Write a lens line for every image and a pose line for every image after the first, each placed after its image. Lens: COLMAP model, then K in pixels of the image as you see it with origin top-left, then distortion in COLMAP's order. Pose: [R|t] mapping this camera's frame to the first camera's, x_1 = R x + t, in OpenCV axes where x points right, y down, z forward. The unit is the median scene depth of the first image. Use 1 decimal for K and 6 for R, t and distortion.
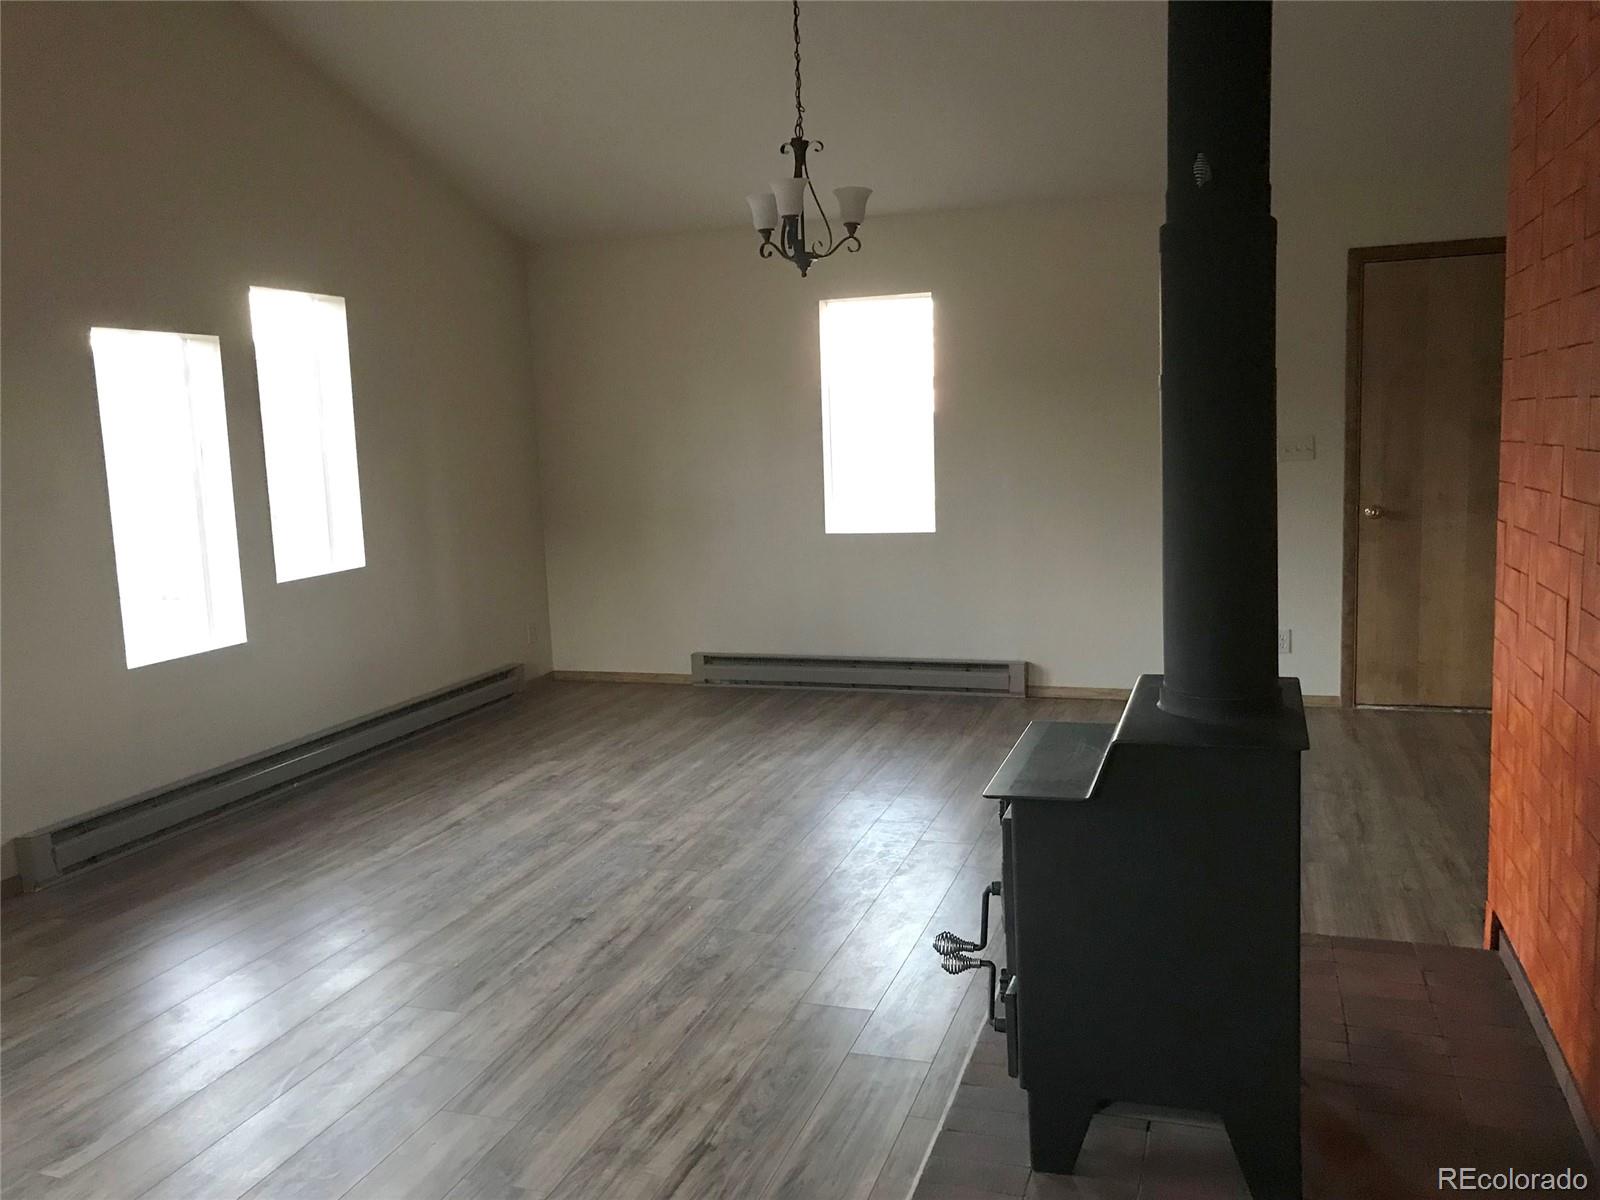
lens RADIAL K [[1330.7, 0, 800.0], [0, 1330.7, 600.0], [0, 0, 1]] dist [0.073983, -0.002116]
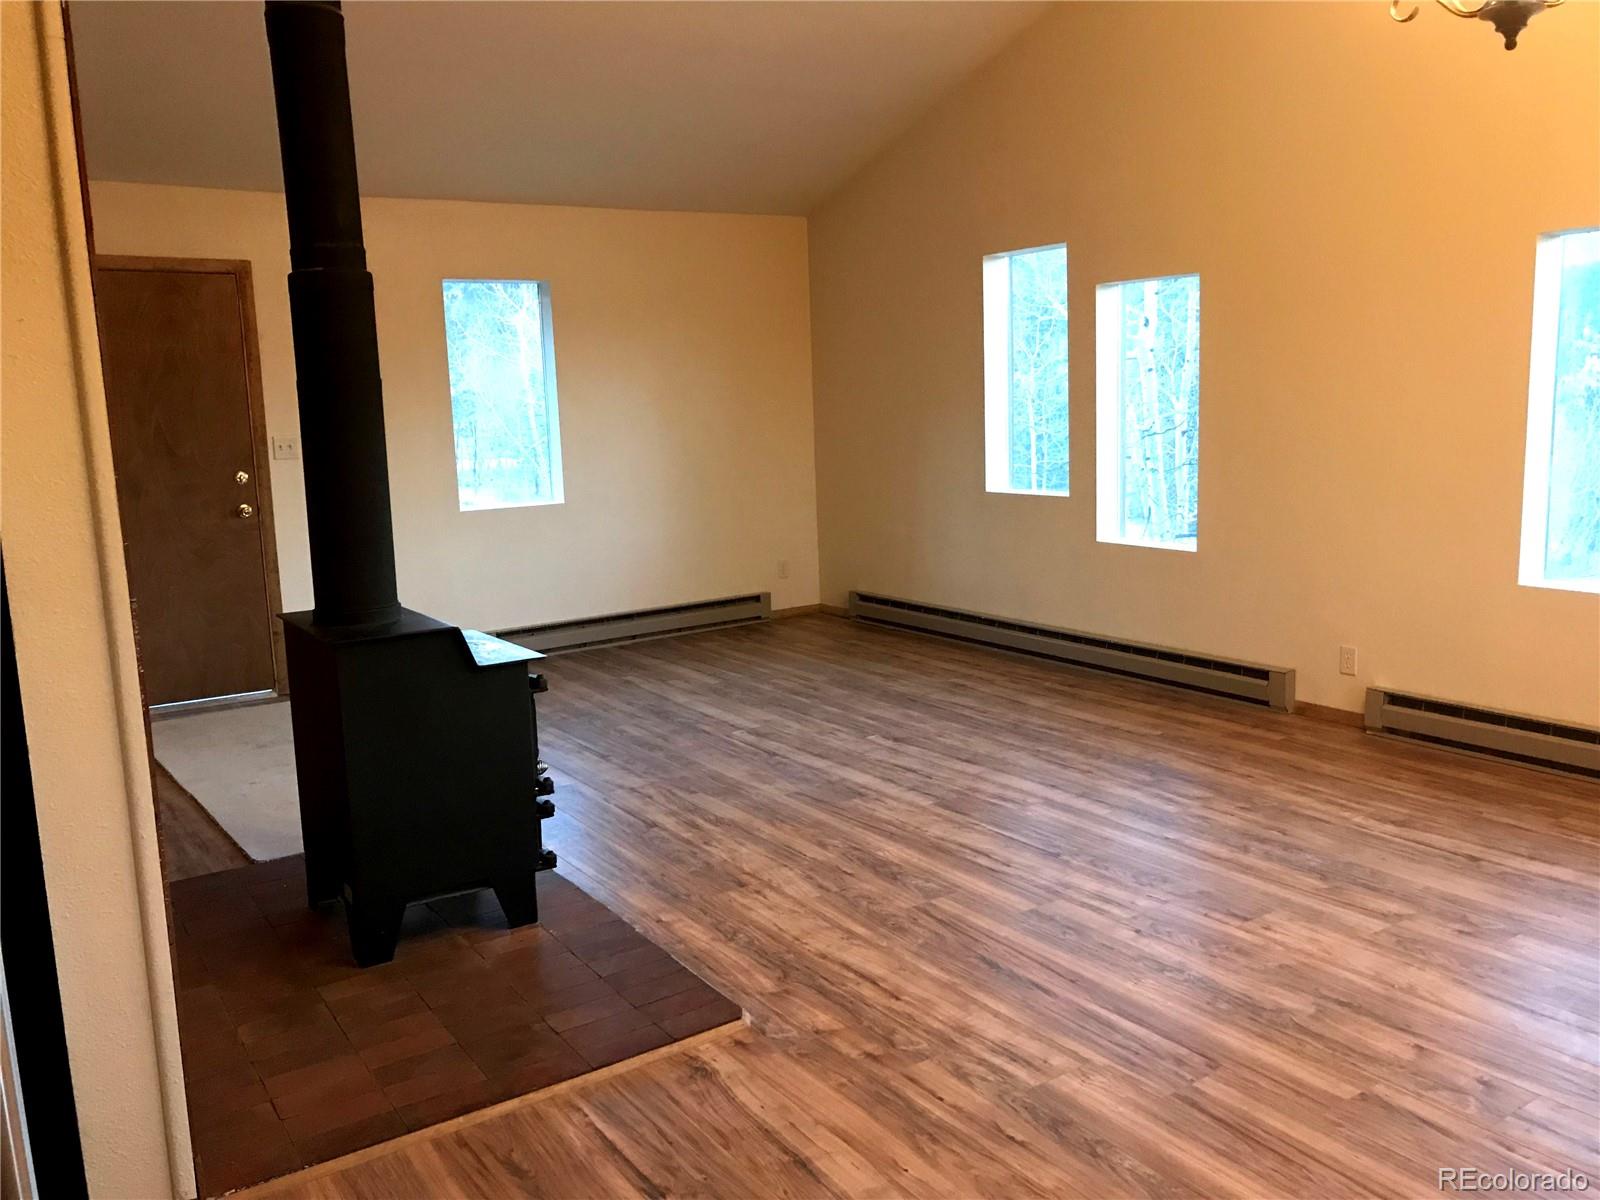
lens RADIAL K [[1330.7, 0, 800.0], [0, 1330.7, 600.0], [0, 0, 1]] dist [0.073983, -0.002116]
pose [[-0.615633, 0.183506, -0.766369, 0.613774], [-0.045259, 0.962670, 0.266867, -0.186804], [0.786732, 0.198978, -0.584346, 1.217304]]
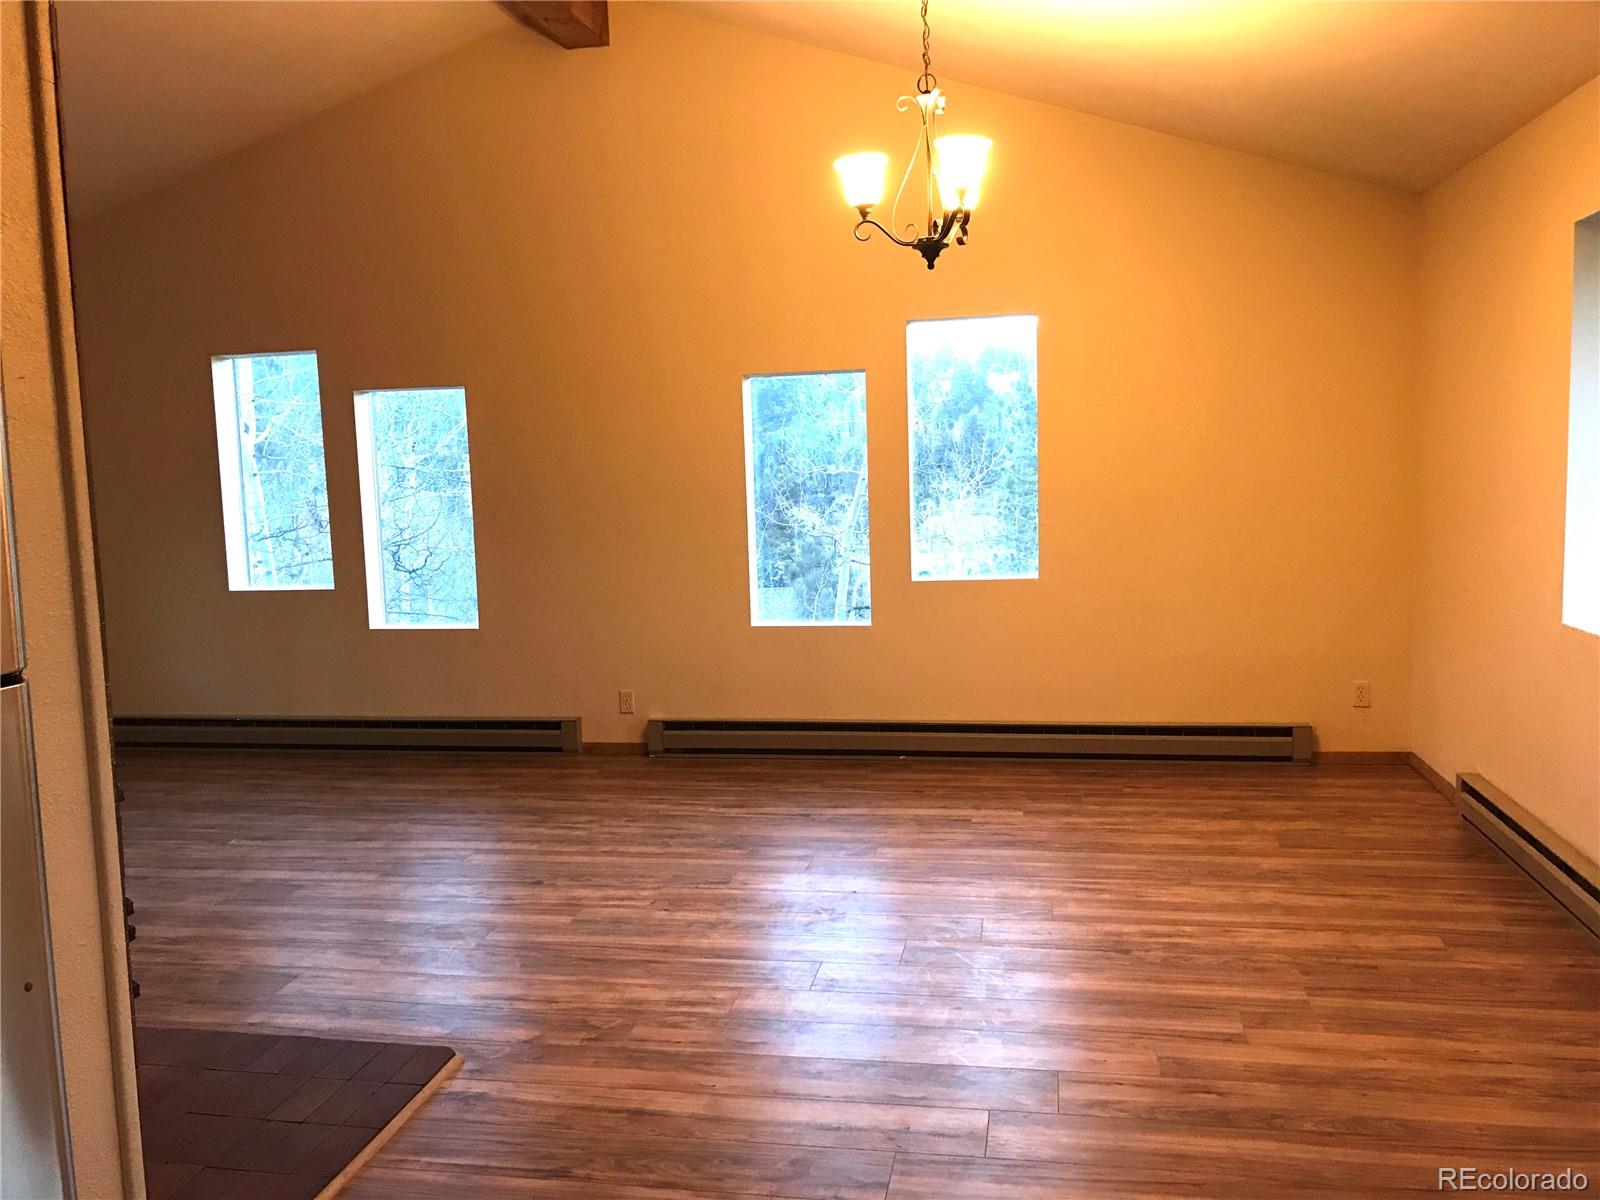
lens RADIAL K [[1330.7, 0, 800.0], [0, 1330.7, 600.0], [0, 0, 1]] dist [0.073983, -0.002116]
pose [[0.114105, 0.137048, -0.983970, 0.852987], [-0.100239, 0.986973, 0.125842, -0.153851], [0.988399, 0.084273, 0.126356, 0.914356]]
